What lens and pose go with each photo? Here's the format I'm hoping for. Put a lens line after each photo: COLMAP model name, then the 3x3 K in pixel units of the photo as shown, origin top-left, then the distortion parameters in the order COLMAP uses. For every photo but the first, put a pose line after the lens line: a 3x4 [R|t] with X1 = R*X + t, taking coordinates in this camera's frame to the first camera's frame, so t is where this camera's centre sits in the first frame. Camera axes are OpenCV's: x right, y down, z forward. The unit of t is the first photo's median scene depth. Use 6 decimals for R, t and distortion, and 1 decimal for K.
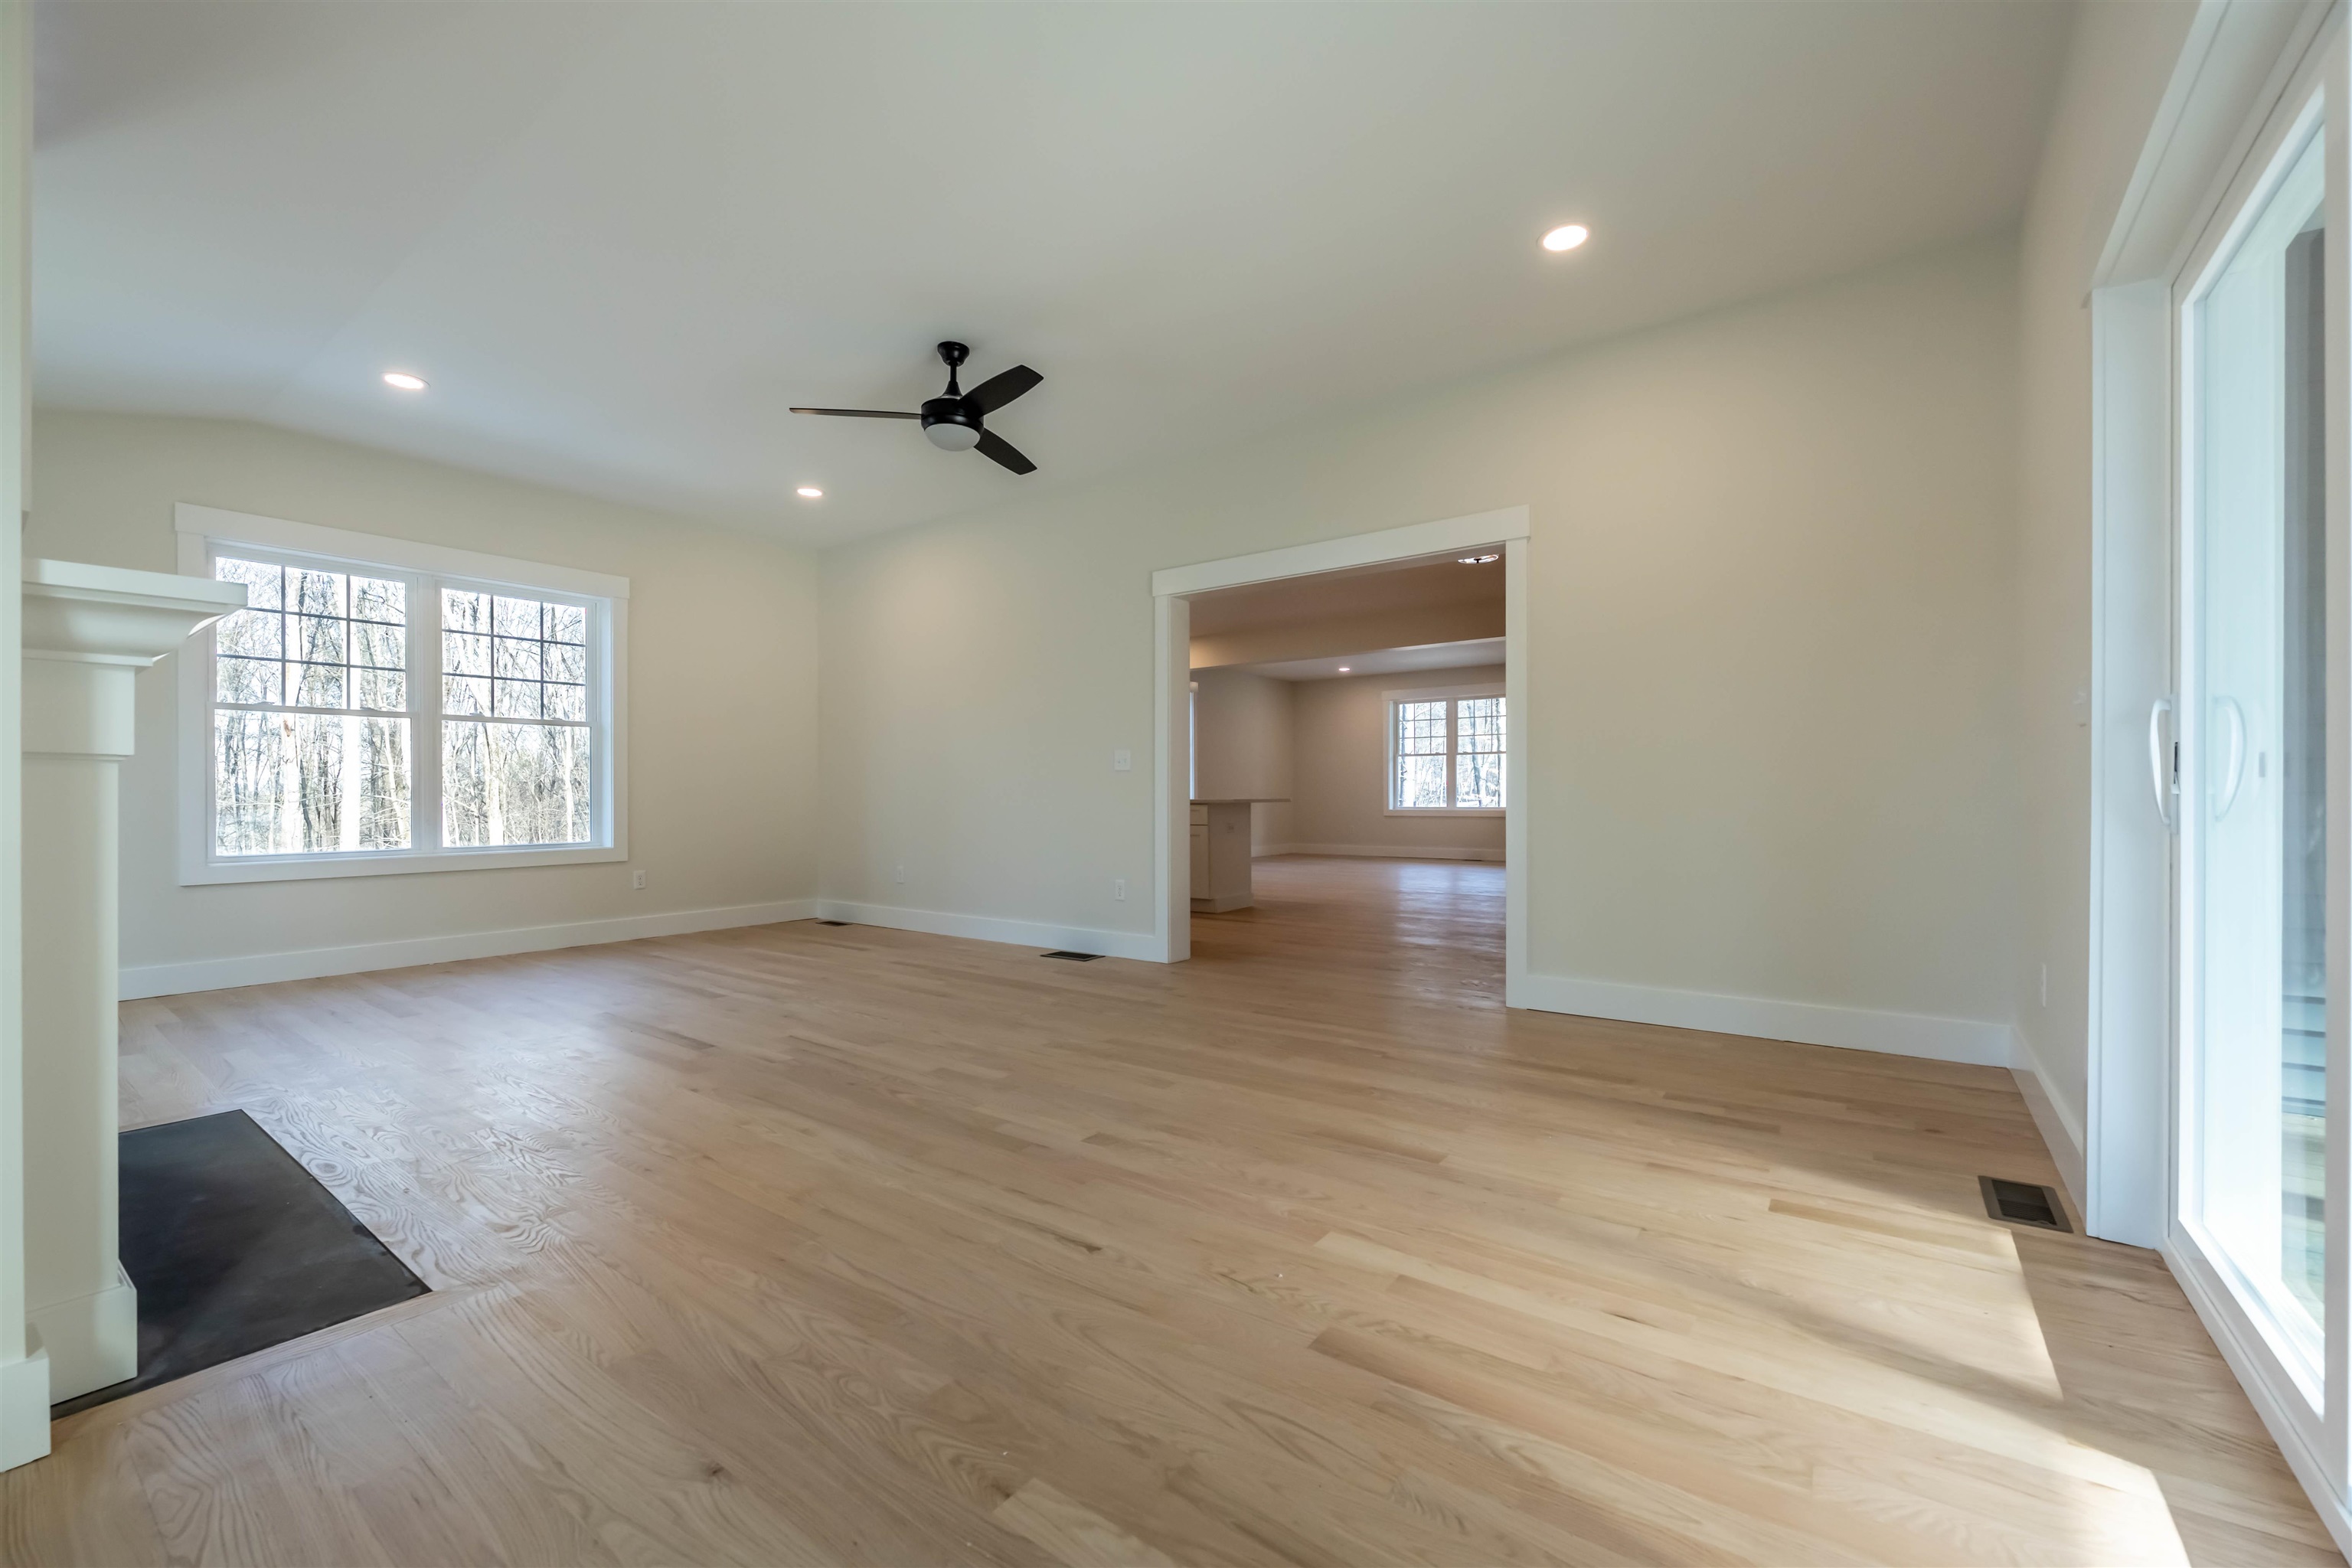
lens RADIAL K [[949.3, 0, 1178.9], [0, 949.3, 797.9], [0, 0, 1]] dist [-0.008104, -0.000293]
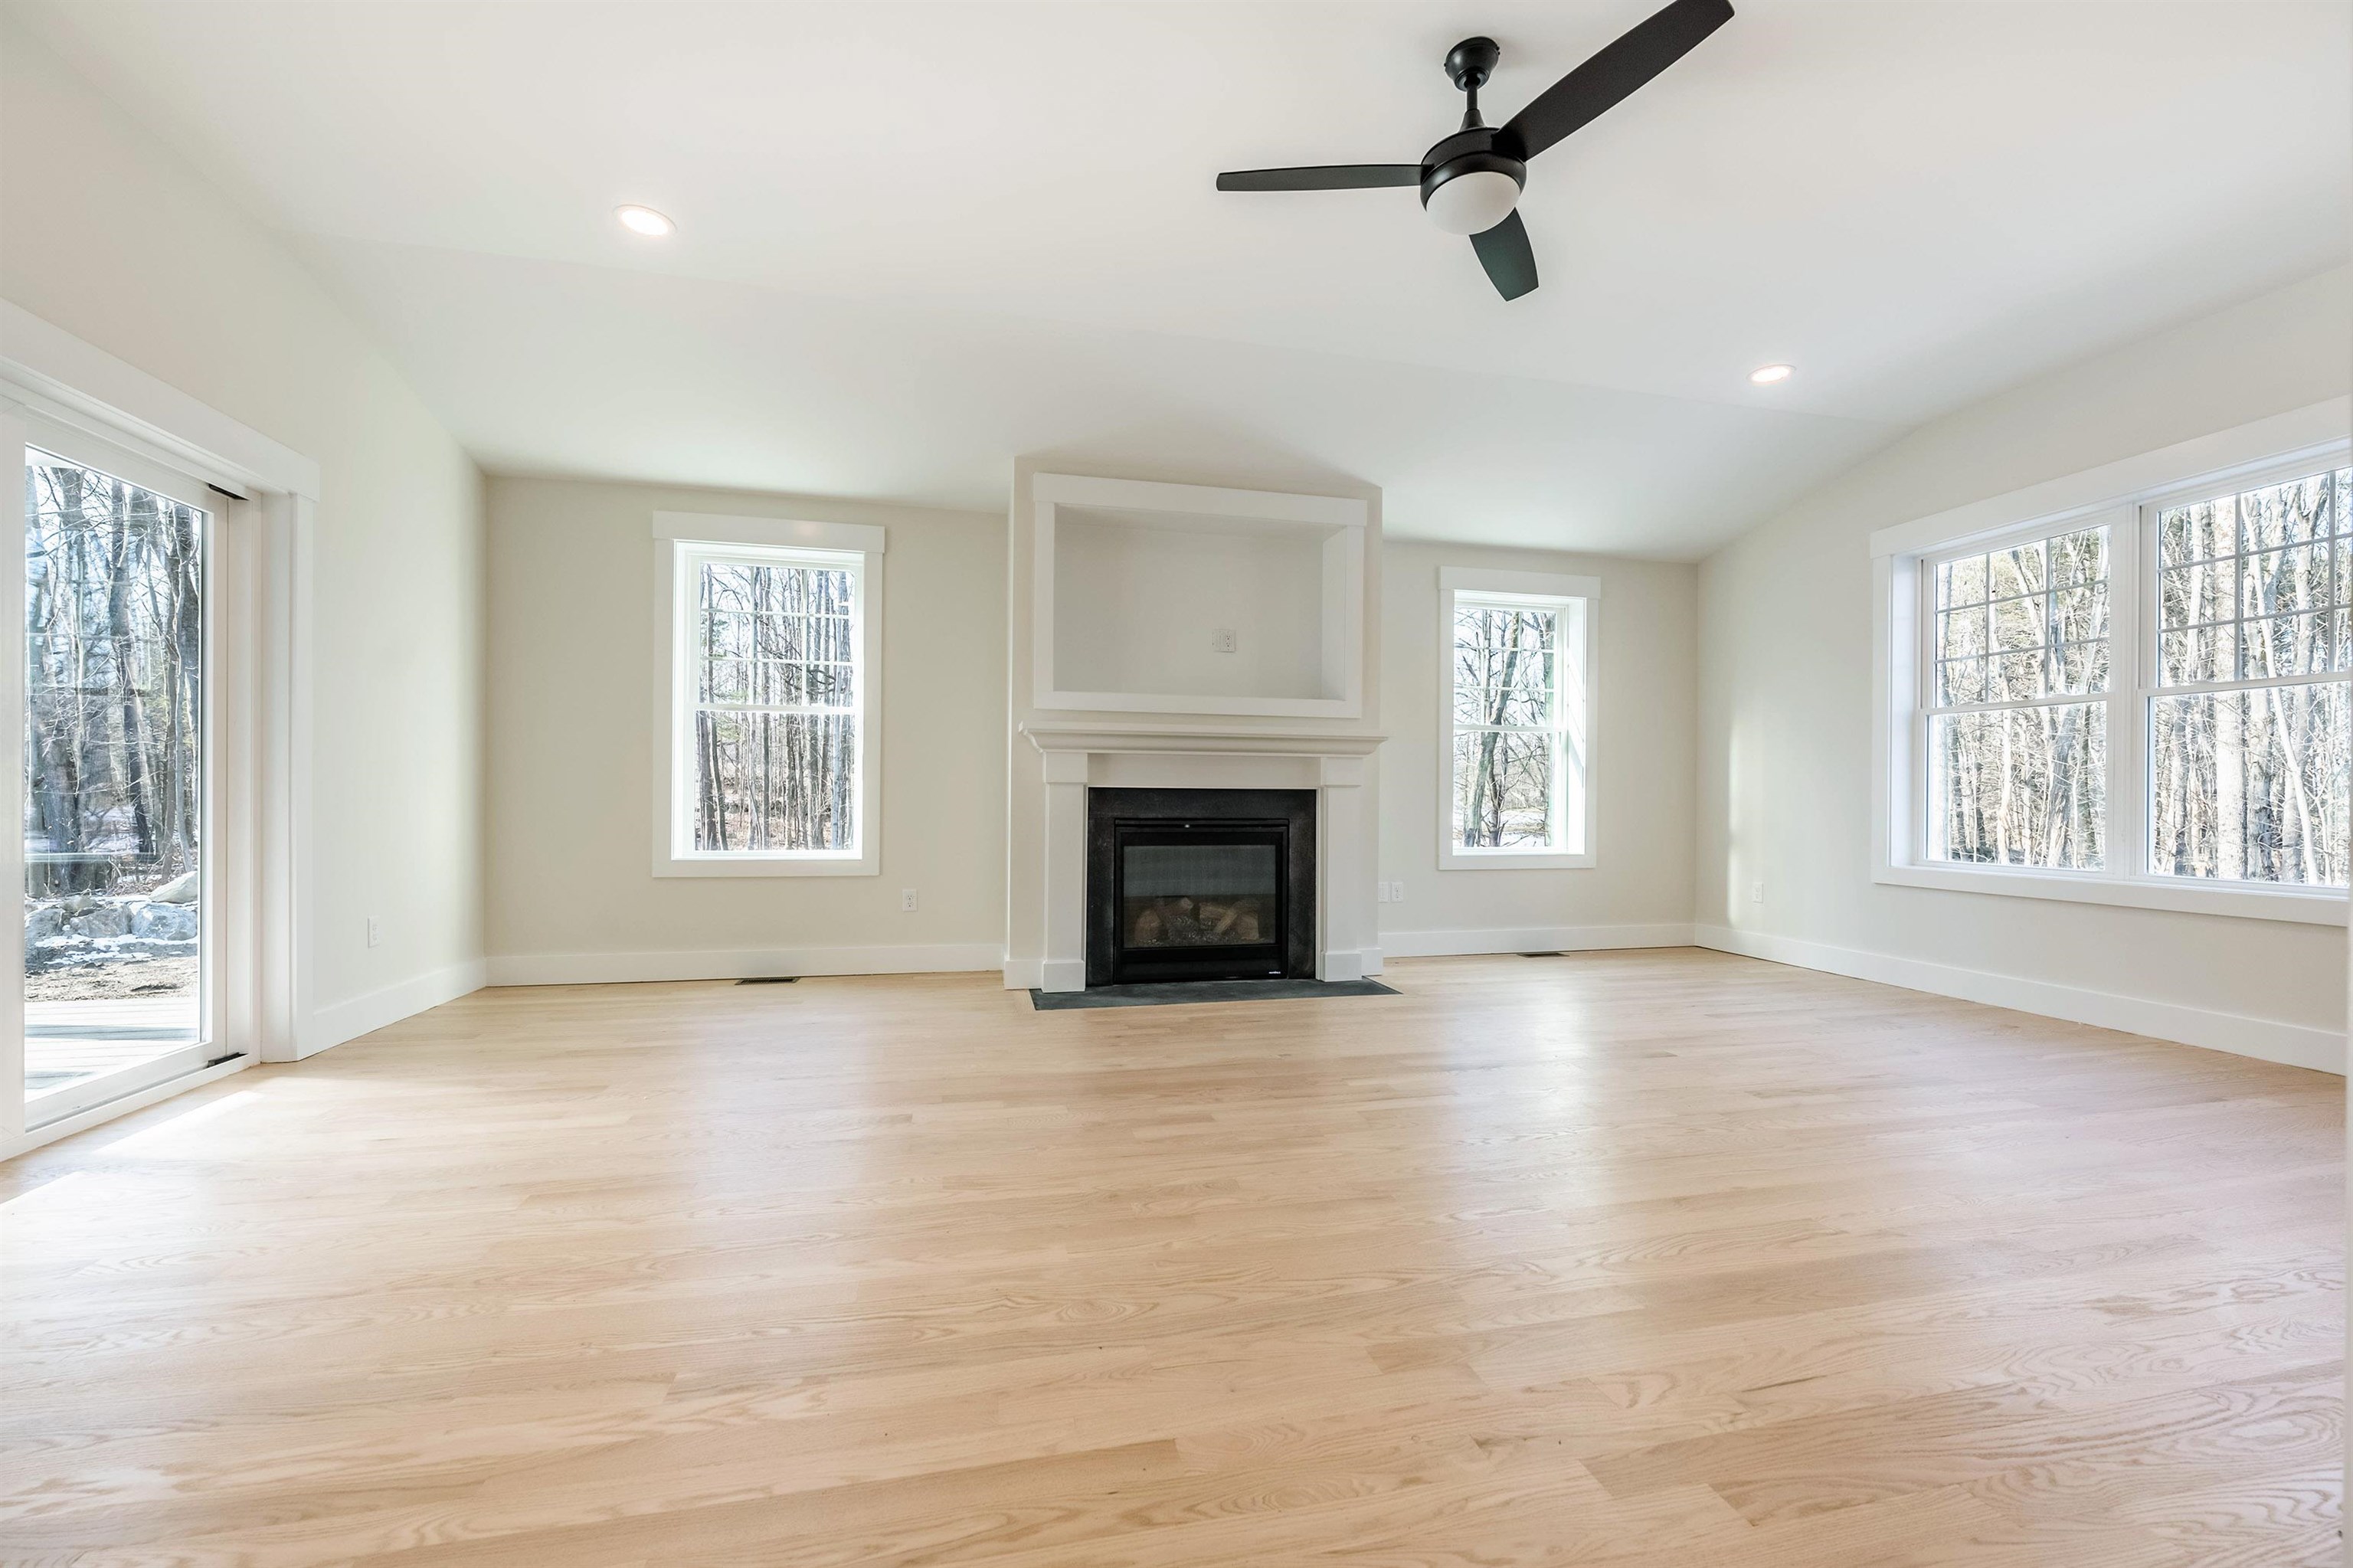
lens RADIAL K [[944.7, 0, 1176.8], [0, 944.7, 794.9], [0, 0, 1]] dist [-0.003145, -0.000557]
pose [[-0.639891, -0.008300, -0.768421, 0.469456], [-0.014609, 0.999892, 0.001365, -0.007224], [0.768327, 0.012099, -0.639943, 1.673739]]
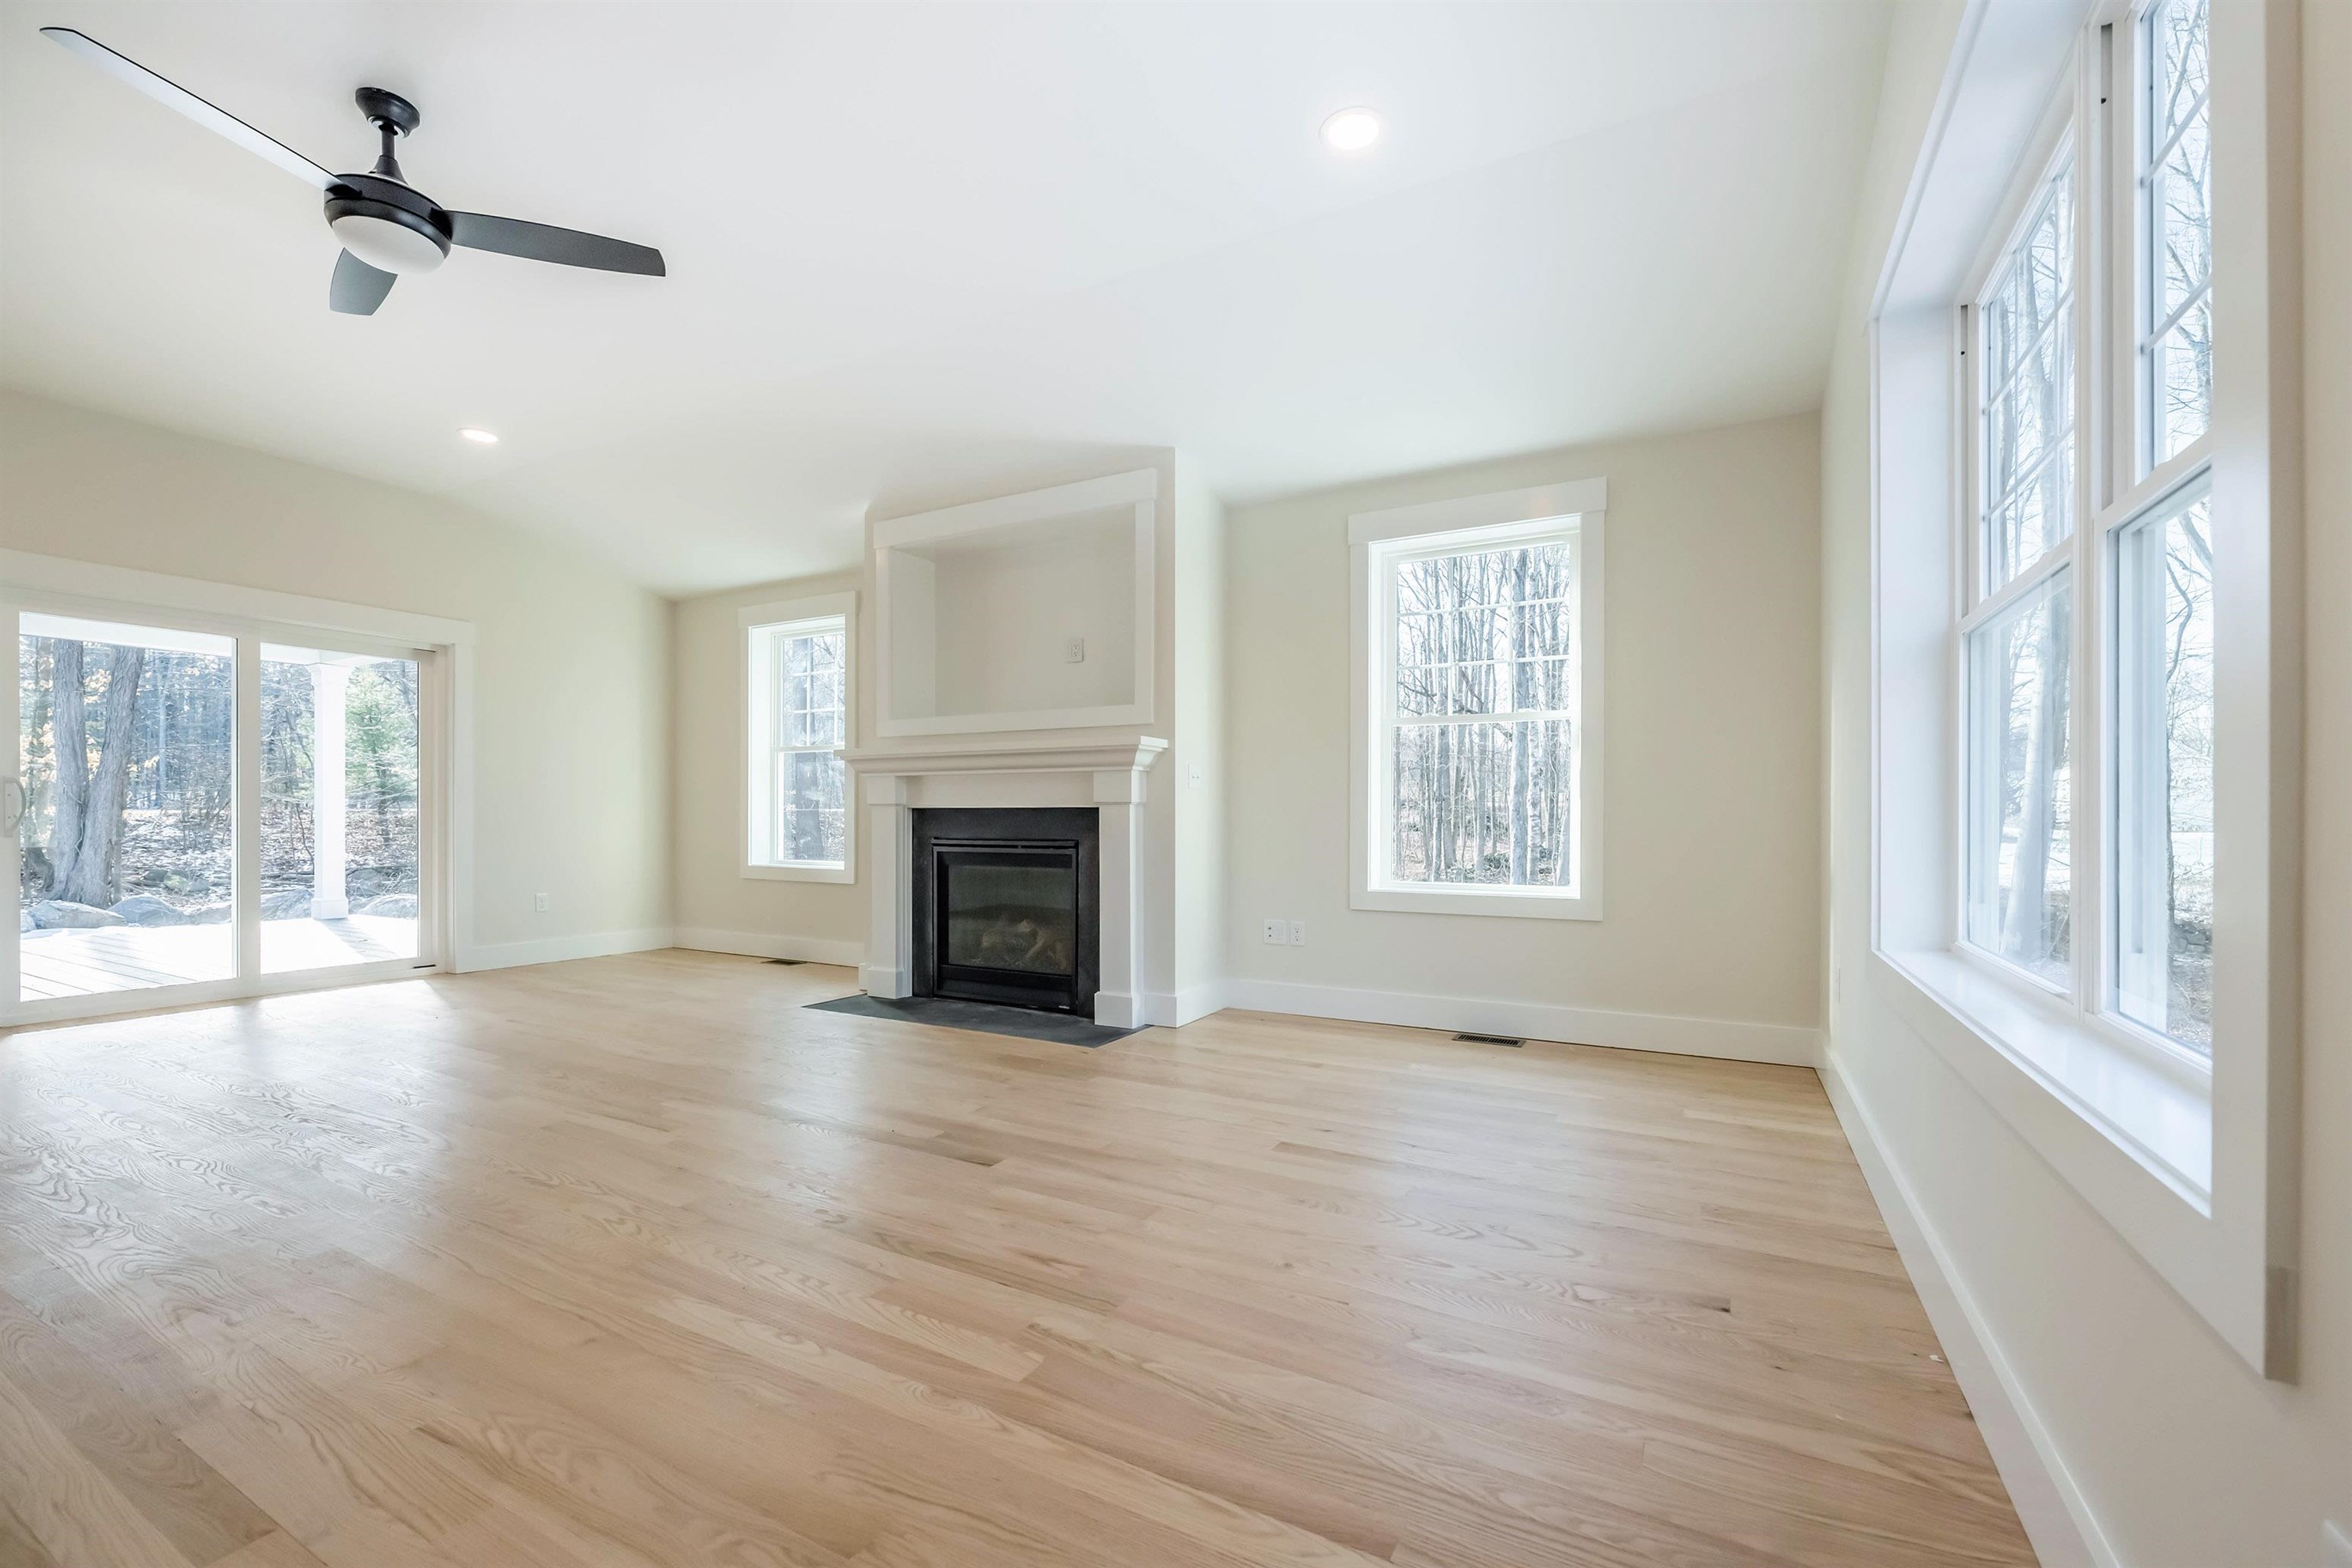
lens RADIAL K [[944.3, 0, 1176.3], [0, 944.3, 794.9], [0, 0, 1]] dist [-0.003145, -0.000557]
pose [[-0.988095, -0.006618, -0.153701, -0.870906], [-0.004740, 0.999910, -0.012583, -0.018678], [0.153770, -0.011705, -0.988037, 2.285389]]
